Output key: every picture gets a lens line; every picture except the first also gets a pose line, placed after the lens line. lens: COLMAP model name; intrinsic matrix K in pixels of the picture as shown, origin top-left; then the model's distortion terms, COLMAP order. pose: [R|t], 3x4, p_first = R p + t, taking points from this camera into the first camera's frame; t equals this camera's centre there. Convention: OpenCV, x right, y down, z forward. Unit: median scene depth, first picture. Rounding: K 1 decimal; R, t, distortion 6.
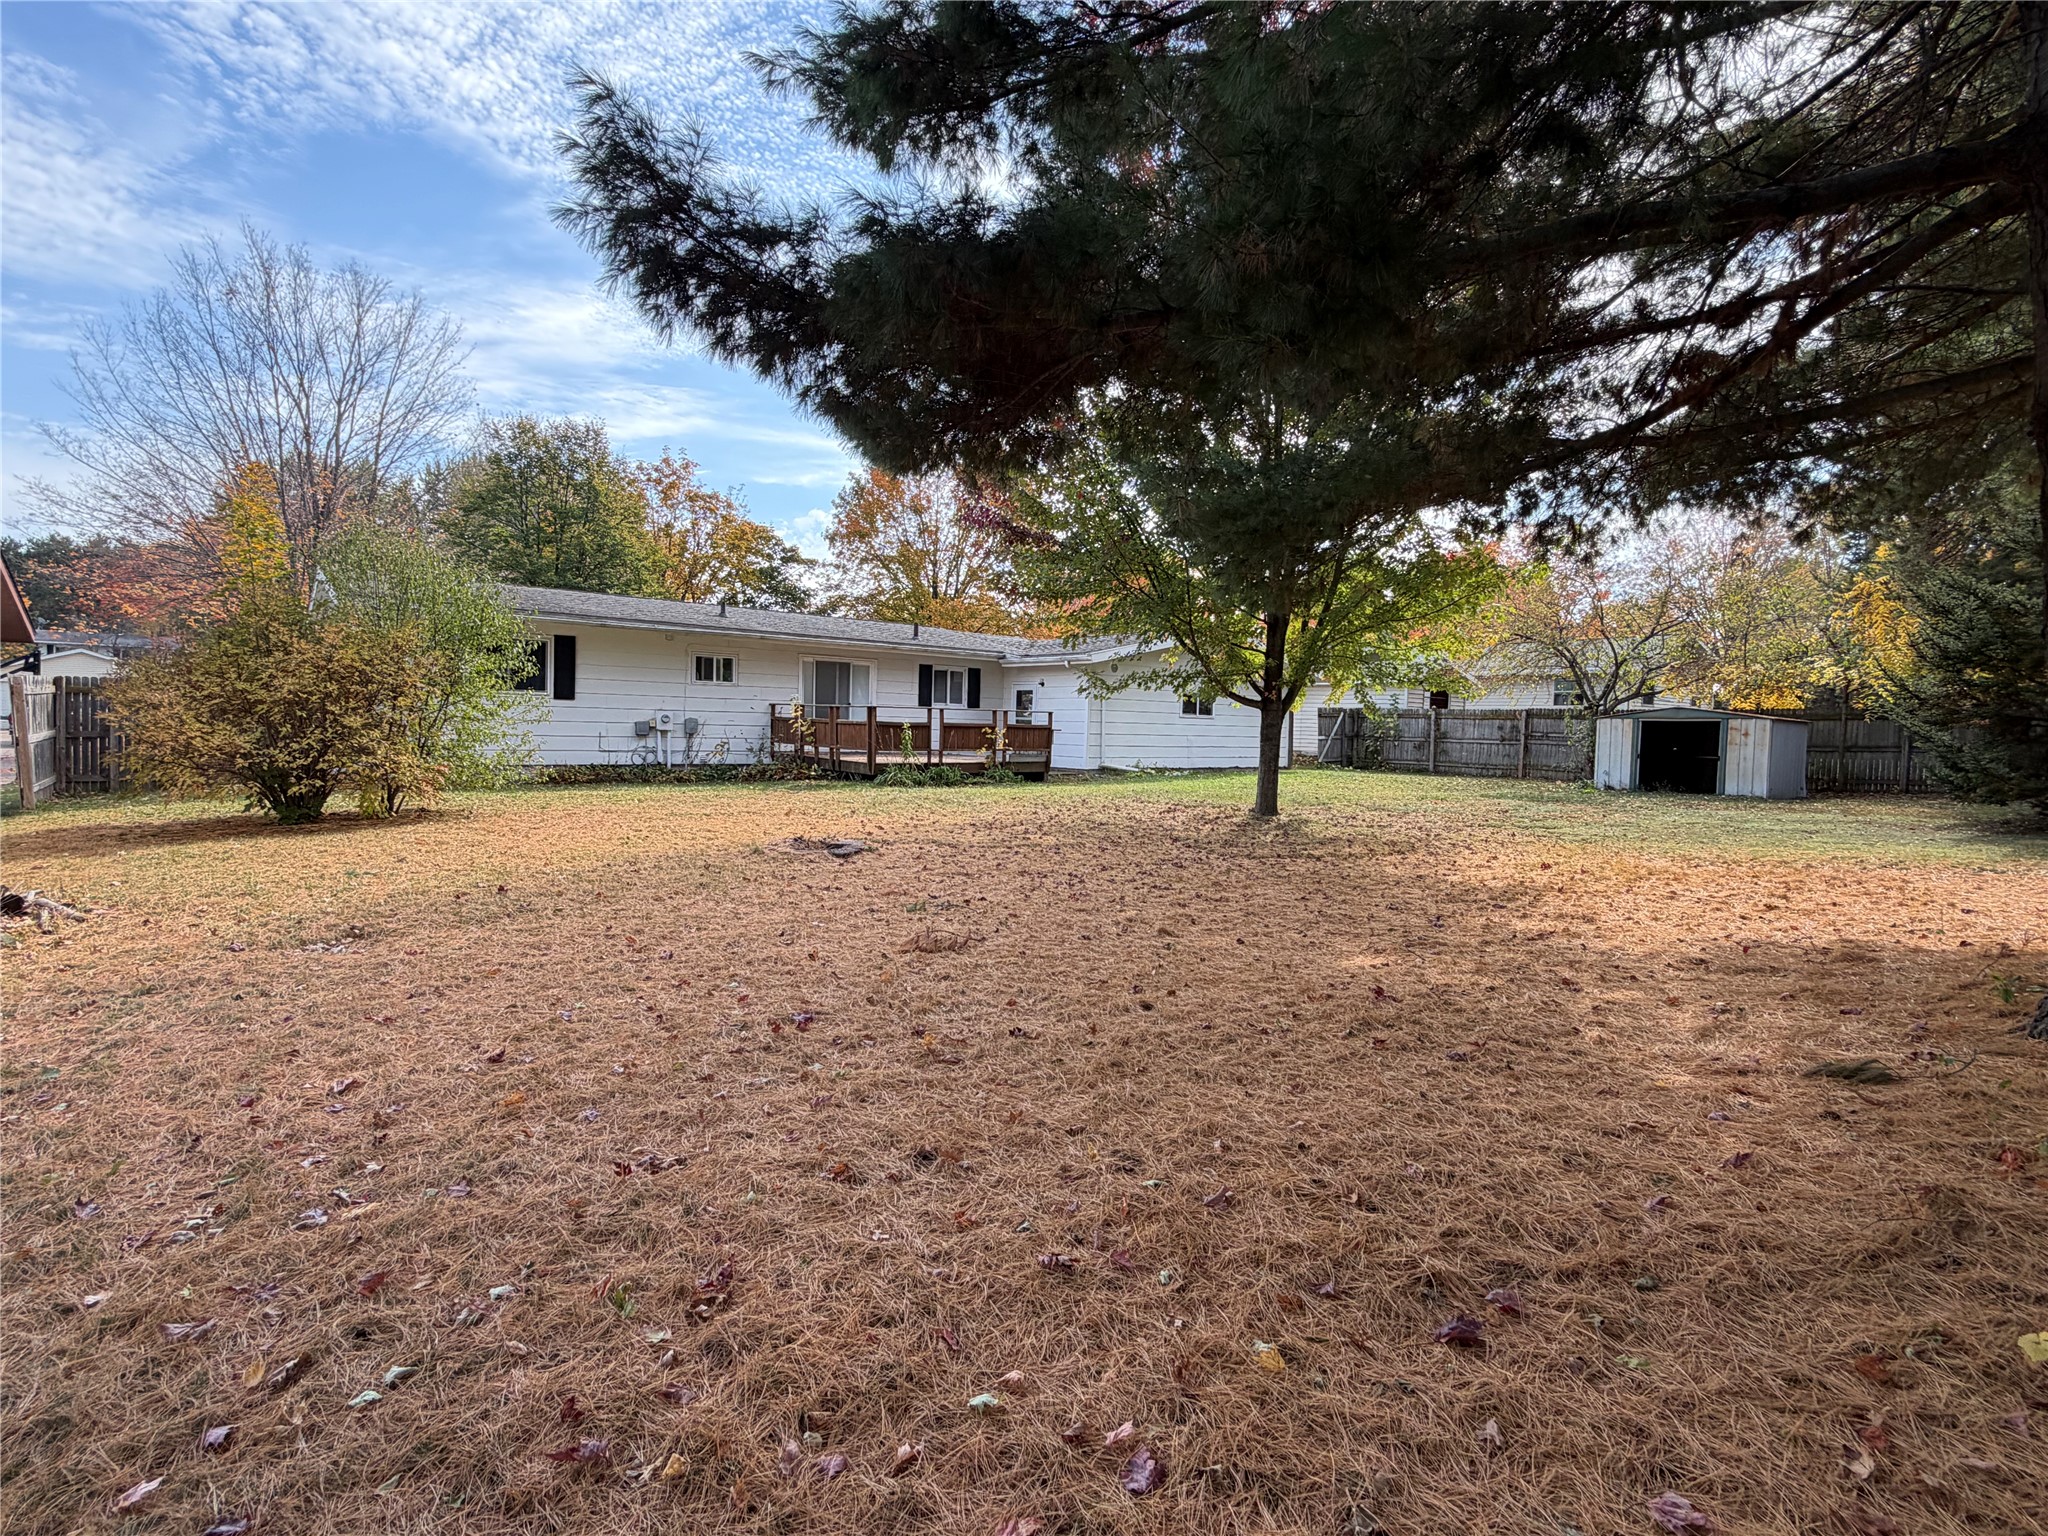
lens RADIAL K [[949.4, 0, 1015.7], [0, 949.4, 762.3], [0, 0, 1]] dist [-0.001971, 0.000464]
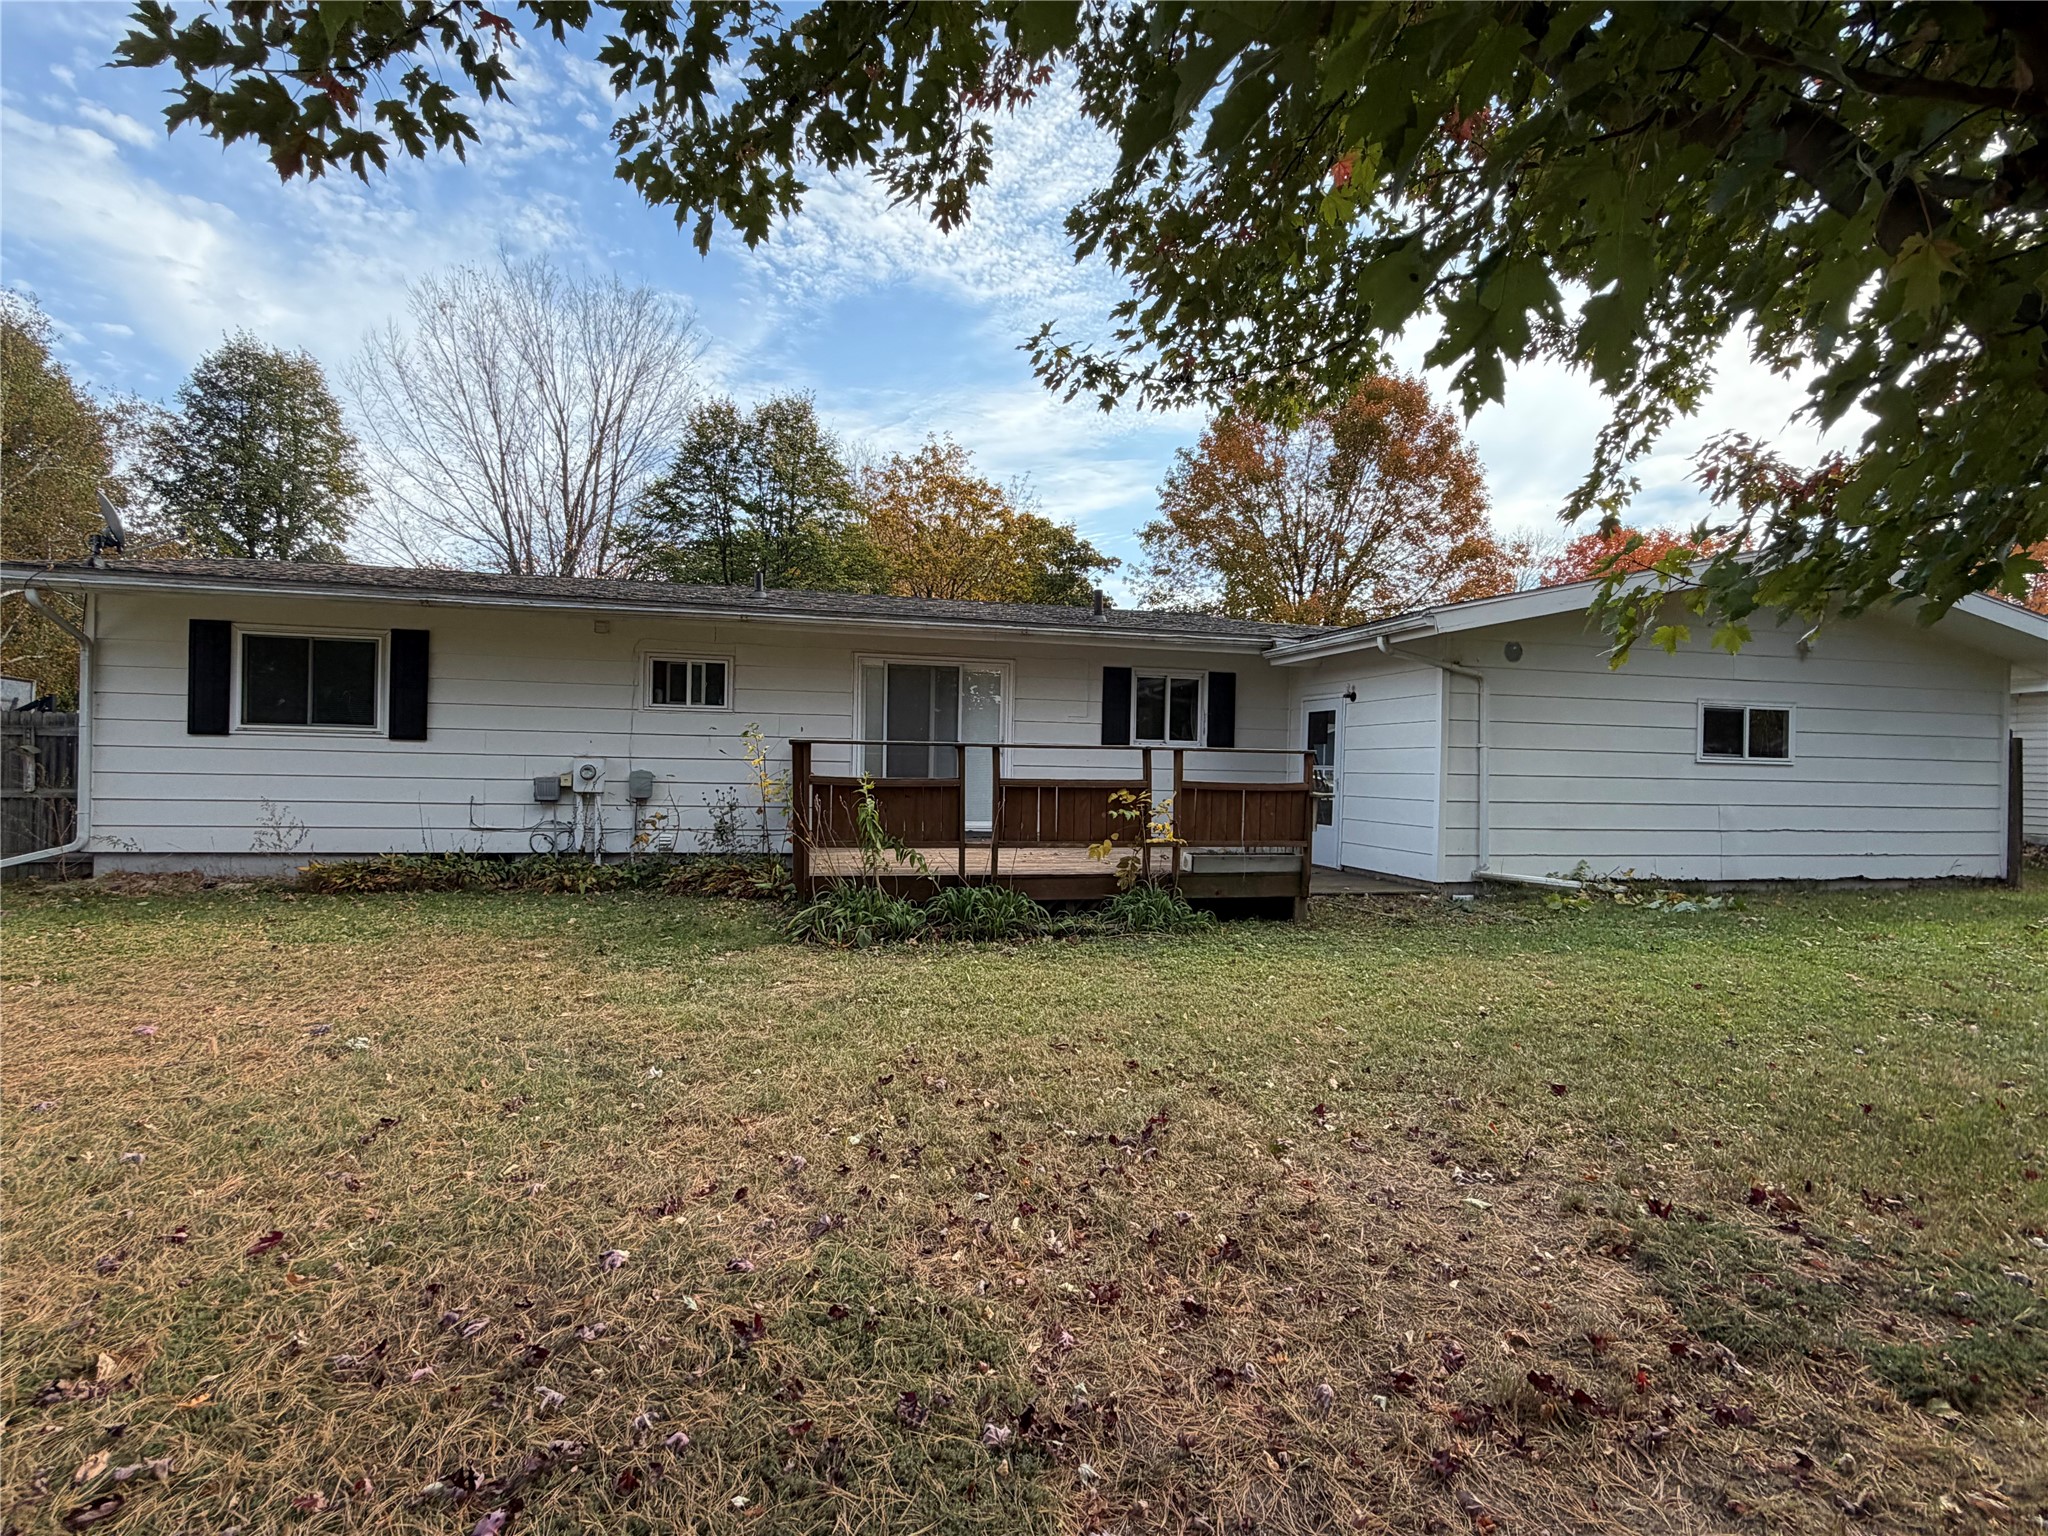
lens RADIAL K [[949.4, 0, 1039.7], [0, 949.4, 766.9], [0, 0, 1]] dist [-0.001971, 0.000464]
pose [[0.901738, -0.007689, -0.432214, 0.111573], [-0.013340, 0.998871, -0.045602, -0.026331], [0.432076, 0.046887, 0.900617, 0.594021]]
